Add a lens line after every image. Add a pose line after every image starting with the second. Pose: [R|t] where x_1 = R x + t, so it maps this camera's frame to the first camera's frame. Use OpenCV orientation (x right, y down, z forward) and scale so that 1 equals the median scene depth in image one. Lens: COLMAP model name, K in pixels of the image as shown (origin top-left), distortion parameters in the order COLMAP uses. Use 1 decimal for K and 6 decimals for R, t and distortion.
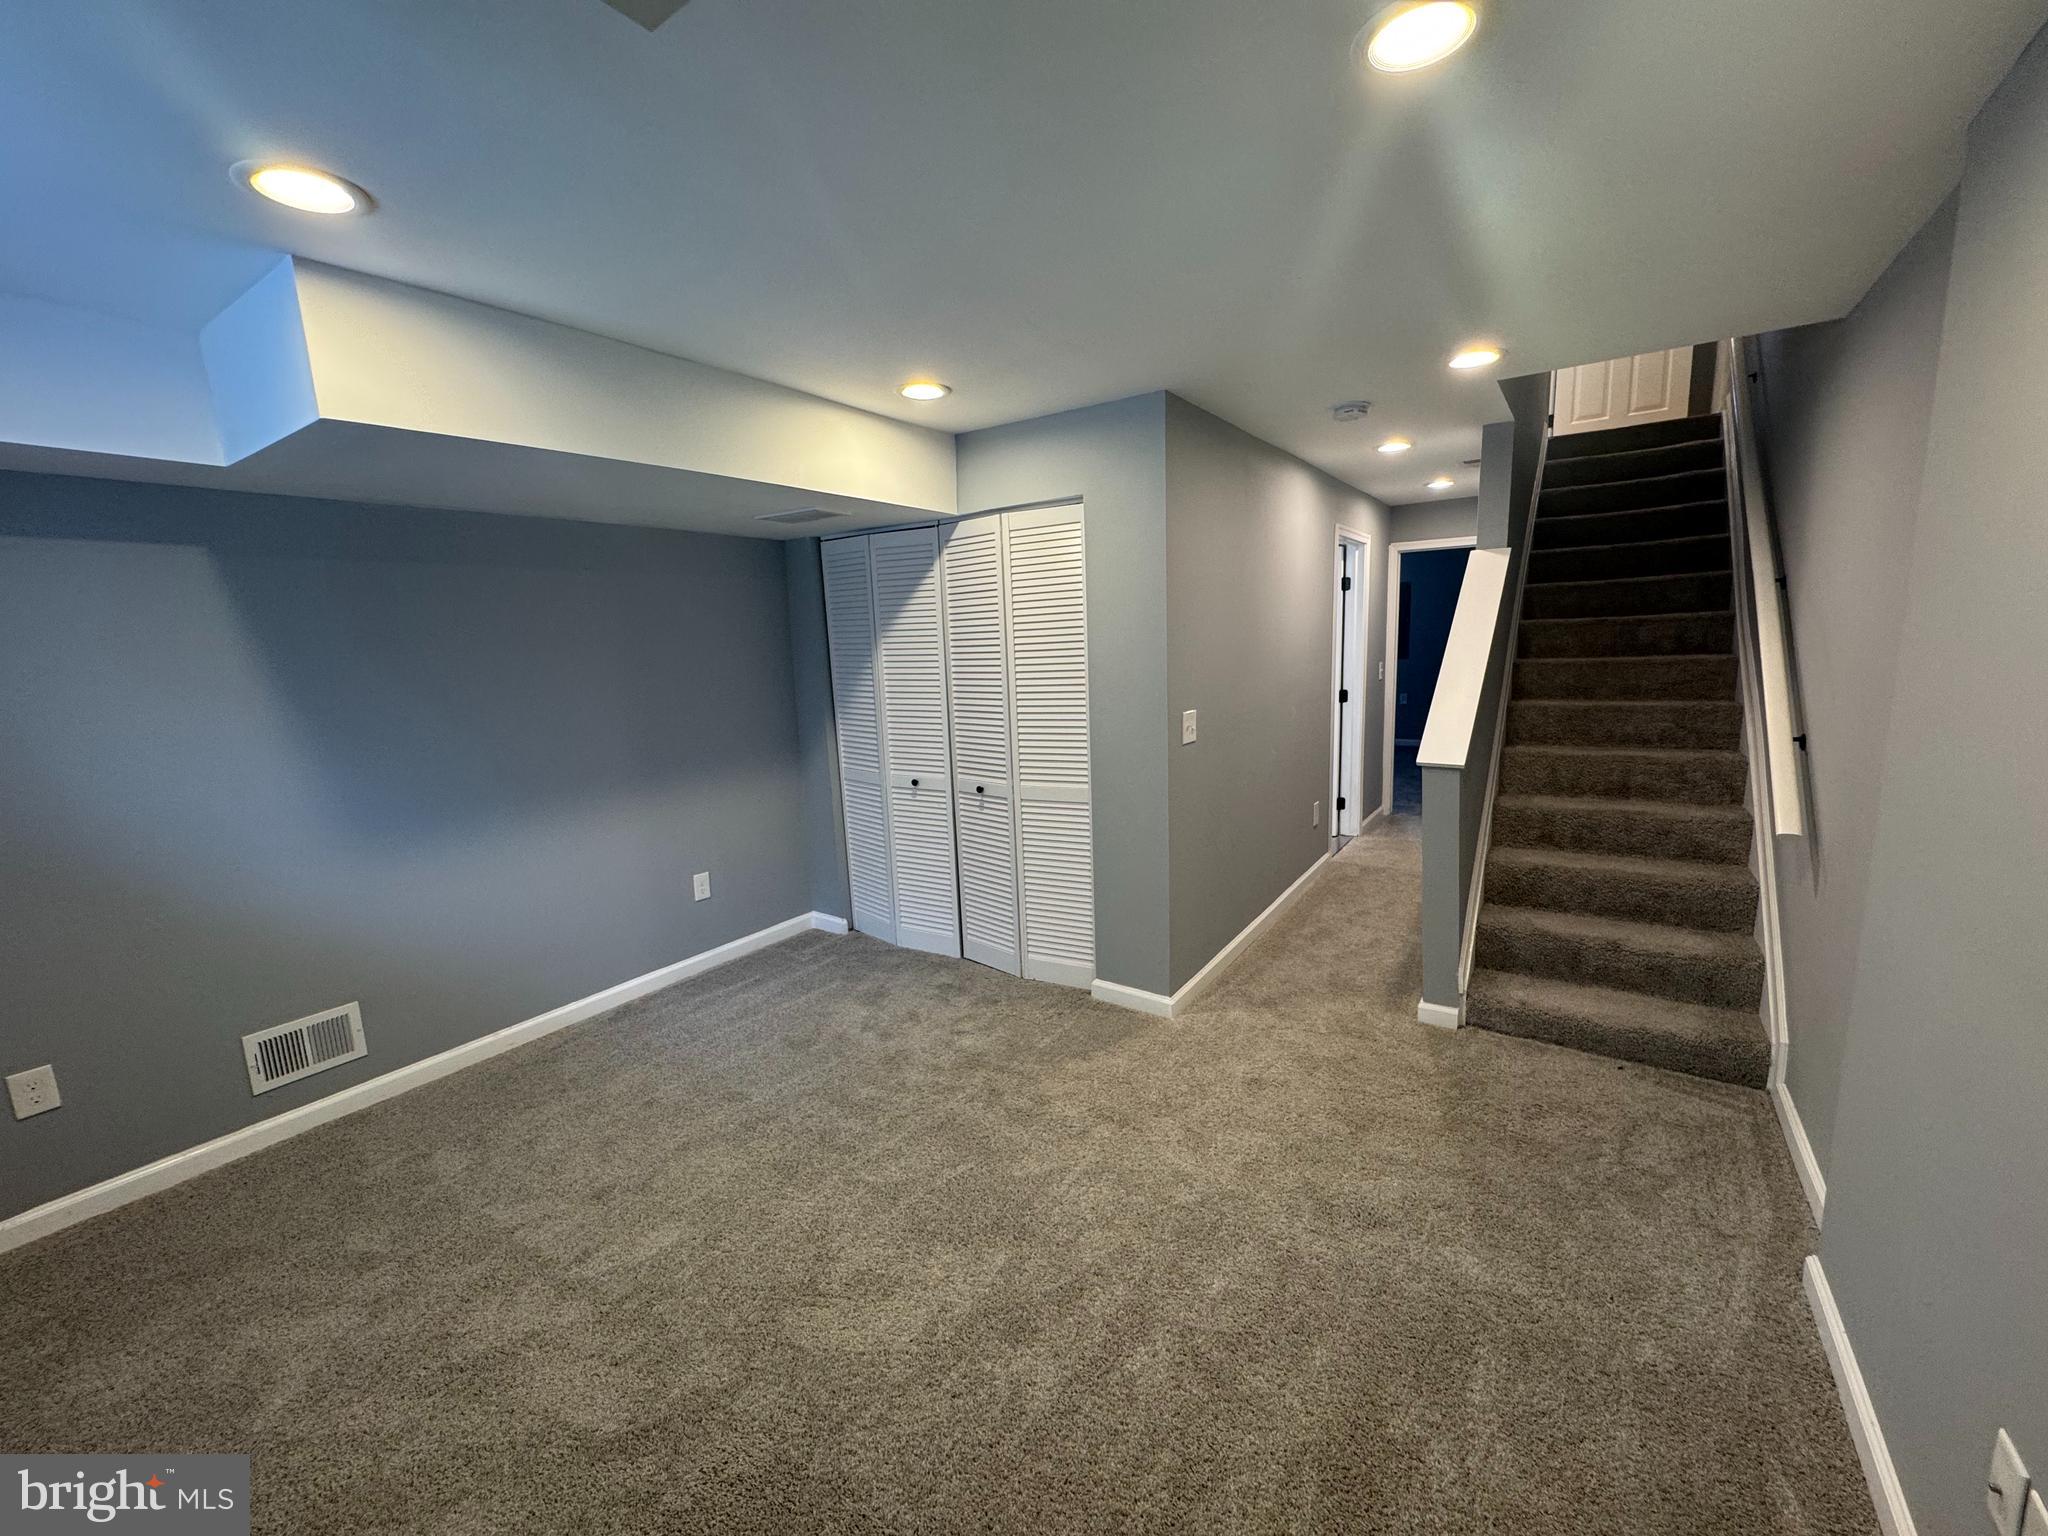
lens RADIAL K [[823.3, 0, 1024.0], [0, 823.3, 768.0], [0, 0, 1]] dist [0.001358, 0.000204]
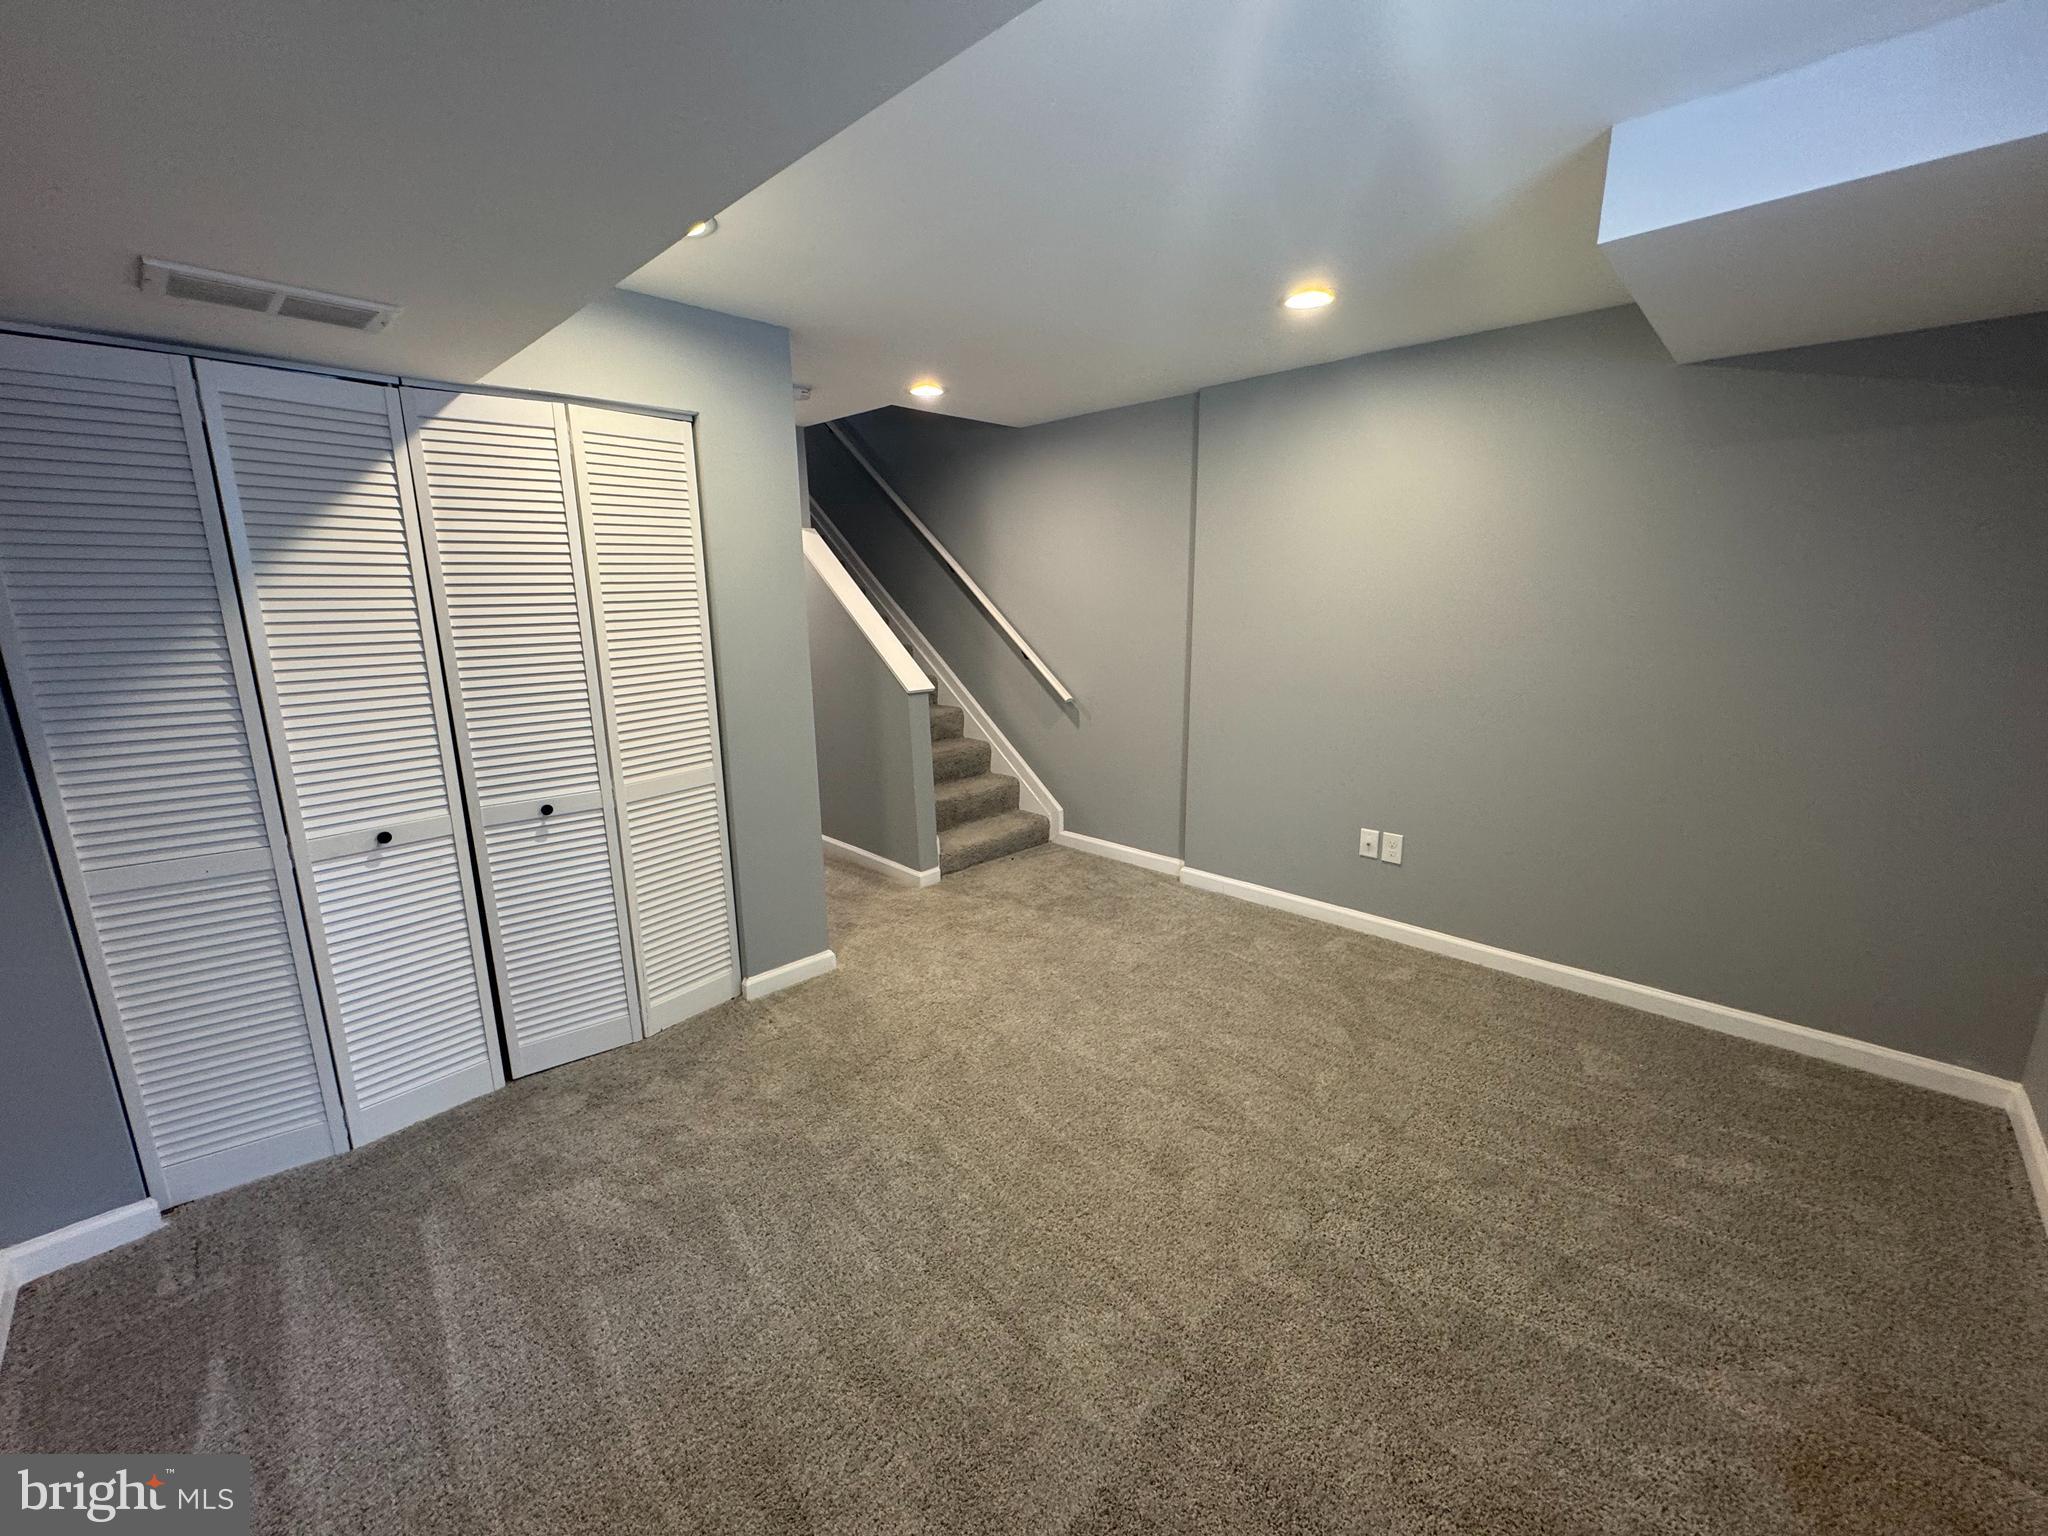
lens RADIAL K [[823.3, 0, 1024.0], [0, 823.3, 768.0], [0, 0, 1]] dist [0.001358, 0.000204]
pose [[0.162219, -0.177848, 0.970595, -0.659293], [0.161972, 0.975081, 0.151599, -0.047606], [-0.973370, 0.132617, 0.186983, 0.502468]]
